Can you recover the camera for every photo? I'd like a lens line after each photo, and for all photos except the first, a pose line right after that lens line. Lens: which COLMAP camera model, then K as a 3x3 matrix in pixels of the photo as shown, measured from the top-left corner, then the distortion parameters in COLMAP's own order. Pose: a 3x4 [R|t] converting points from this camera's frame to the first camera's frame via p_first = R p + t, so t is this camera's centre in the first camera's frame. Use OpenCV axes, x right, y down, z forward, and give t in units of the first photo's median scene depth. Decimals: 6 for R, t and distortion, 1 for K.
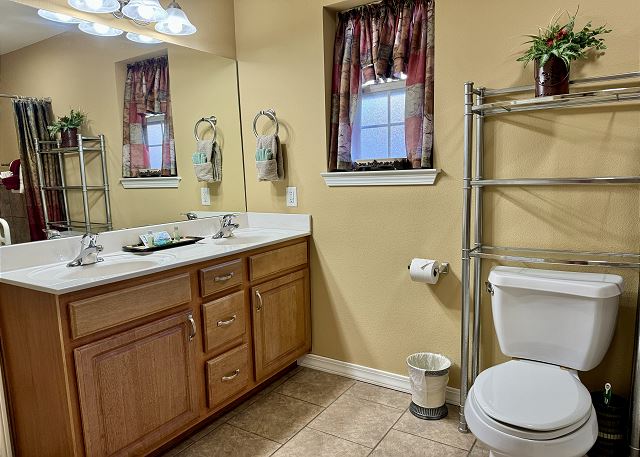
lens RADIAL K [[450.4, 0, 320.1], [0, 450.4, 232.1], [0, 0, 1]] dist [0.082281, -0.095618]
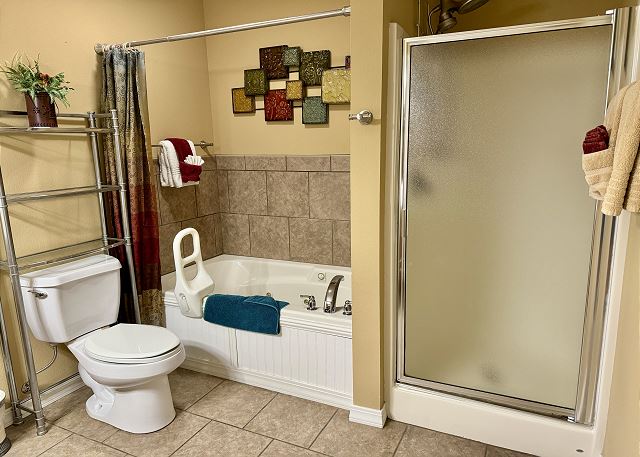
lens RADIAL K [[450.4, 0, 320.7], [0, 450.4, 229.9], [0, 0, 1]] dist [0.082281, -0.095618]
pose [[-0.125343, -0.153898, 0.980104, -0.795536], [0.159793, 0.971866, 0.173040, -0.112198], [-0.979160, 0.178303, -0.097225, 0.424548]]
